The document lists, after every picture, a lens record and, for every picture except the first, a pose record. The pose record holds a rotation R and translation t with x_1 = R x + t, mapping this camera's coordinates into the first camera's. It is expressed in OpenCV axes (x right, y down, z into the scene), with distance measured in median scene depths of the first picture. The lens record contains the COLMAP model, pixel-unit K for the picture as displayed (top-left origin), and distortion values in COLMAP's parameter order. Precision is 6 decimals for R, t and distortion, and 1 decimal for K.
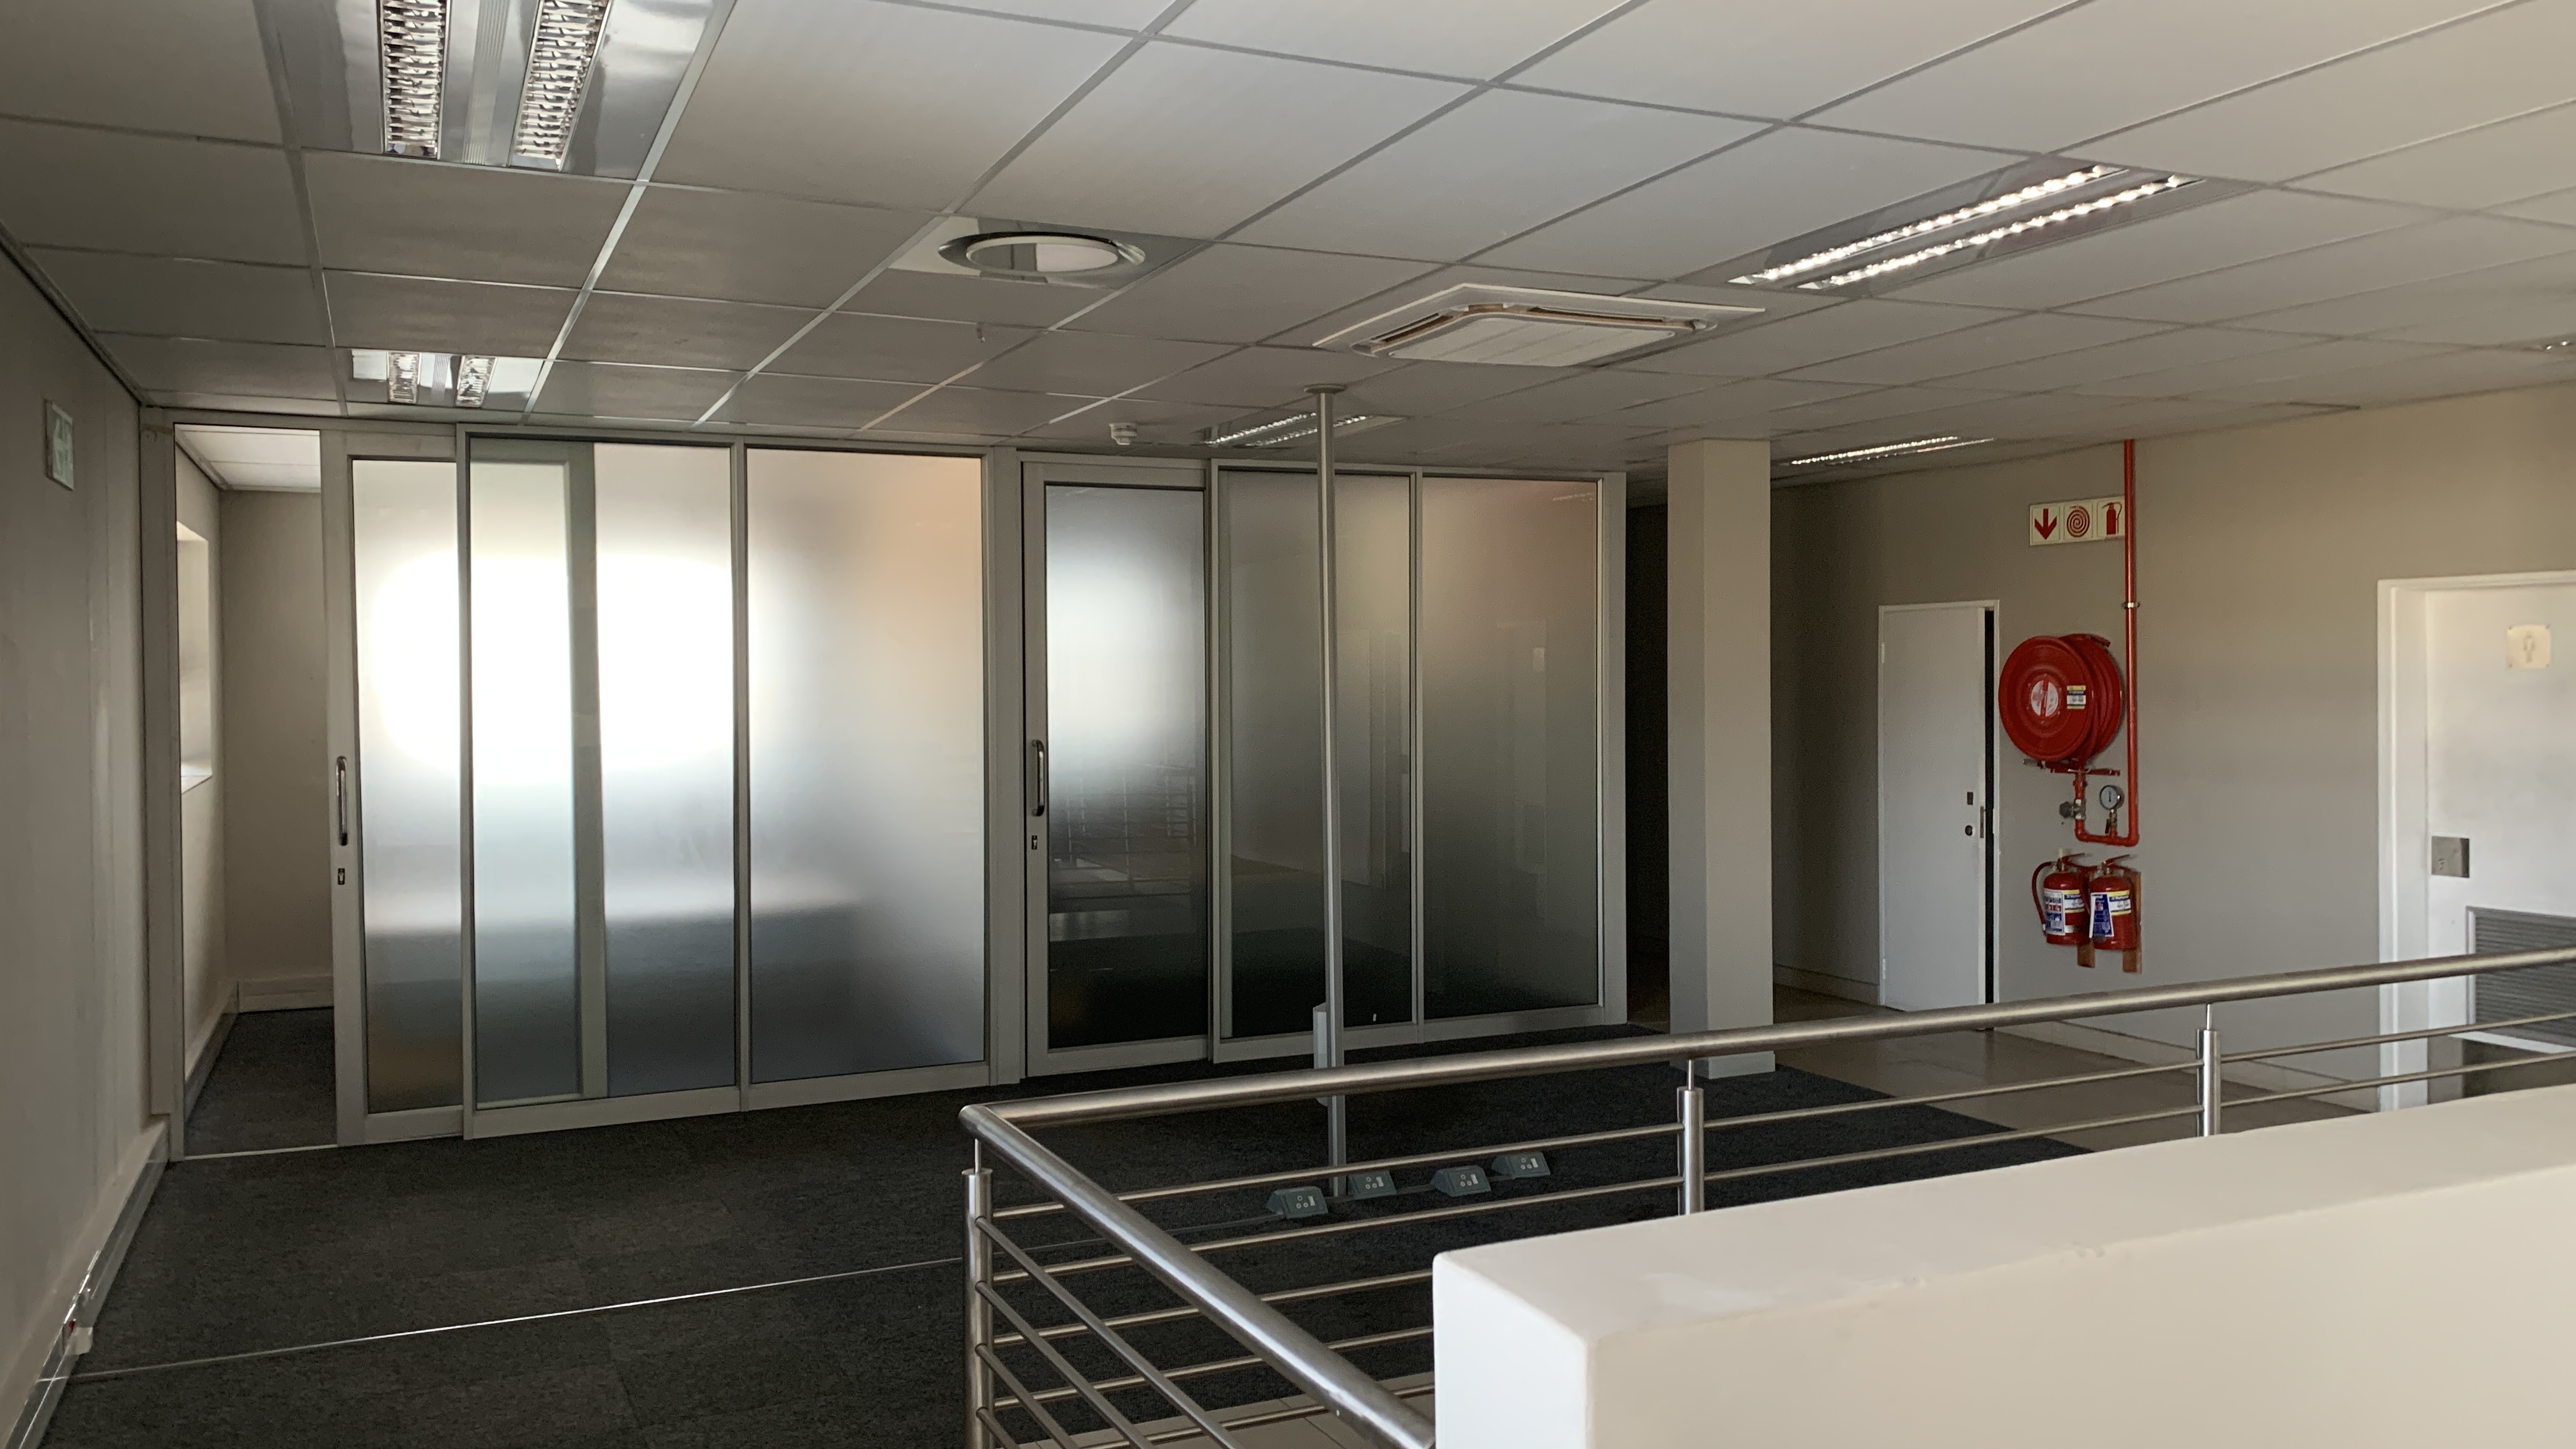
lens RADIAL K [[2012.7, 0, 1294.5], [0, 2012.7, 720.1], [0, 0, 1]] dist [0.011750, -0.007032]
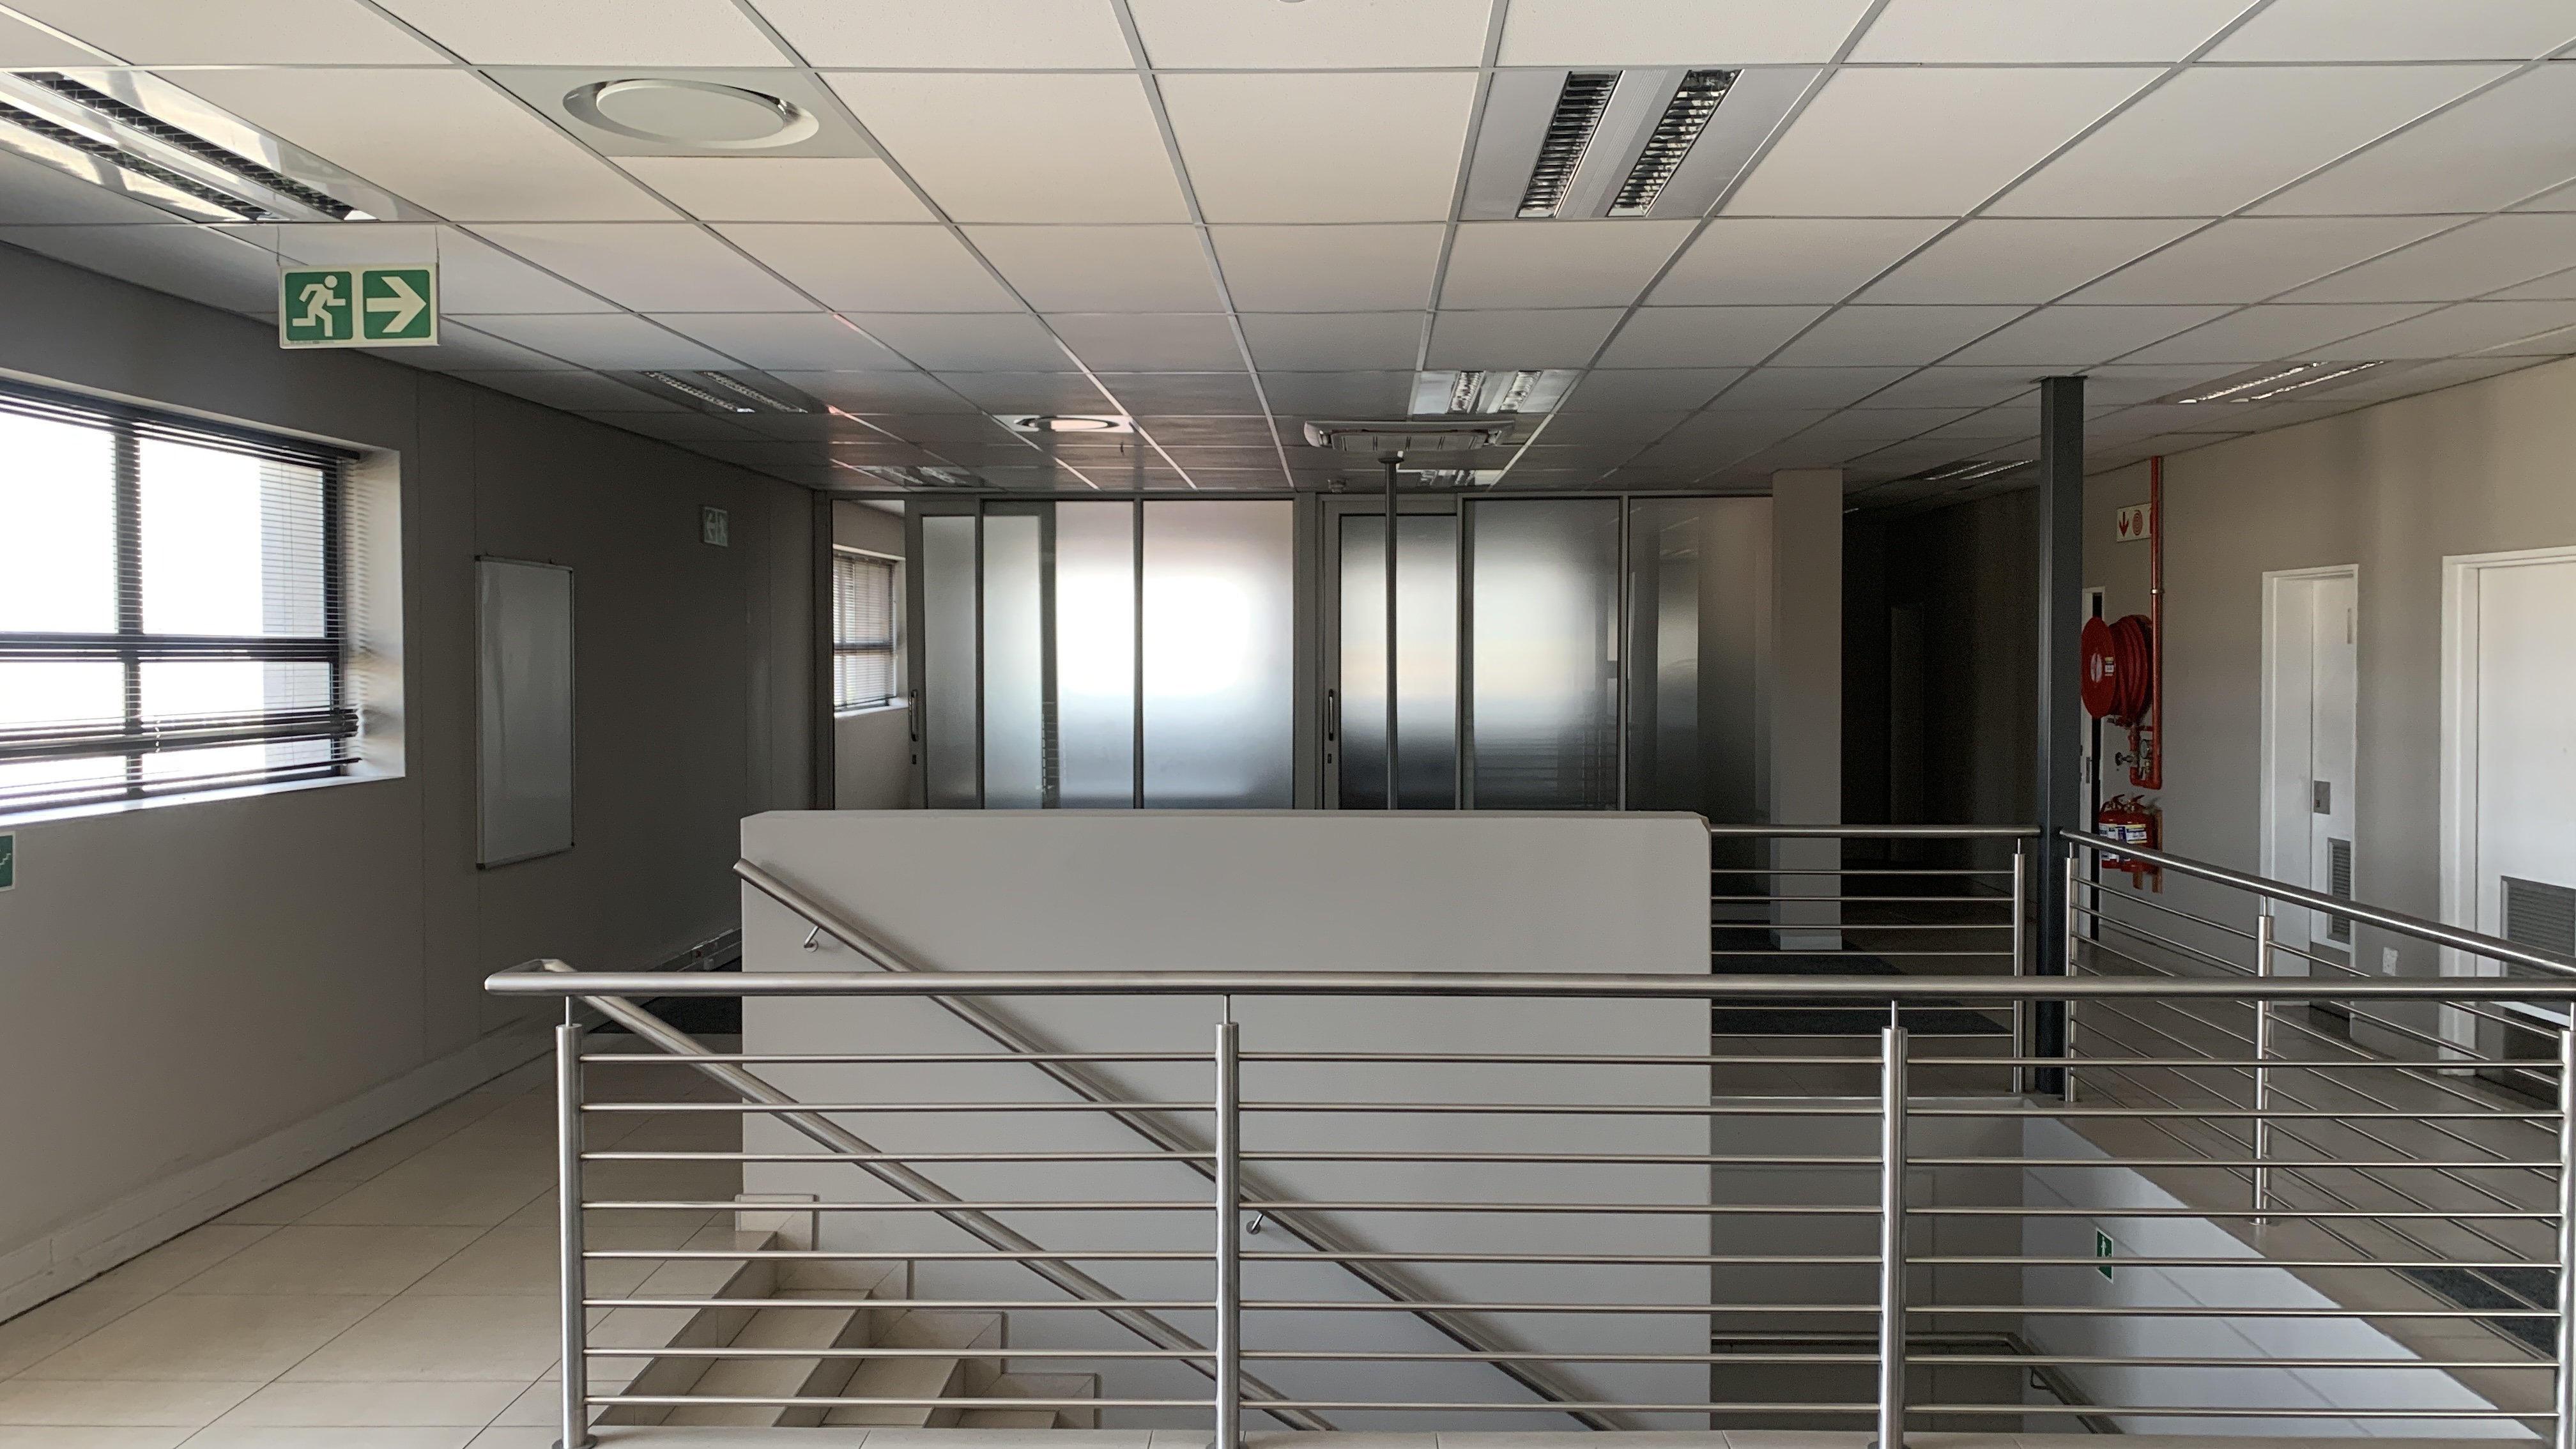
lens RADIAL K [[2012.3, 0, 1292.0], [0, 2012.3, 668.4], [0, 0, 1]] dist [0.035717, 0.001251]
pose [[0.895814, 0.009005, -0.444337, 0.498592], [-0.015232, 0.999829, -0.010446, 0.010728], [0.444167, 0.016126, 0.895799, -0.336374]]
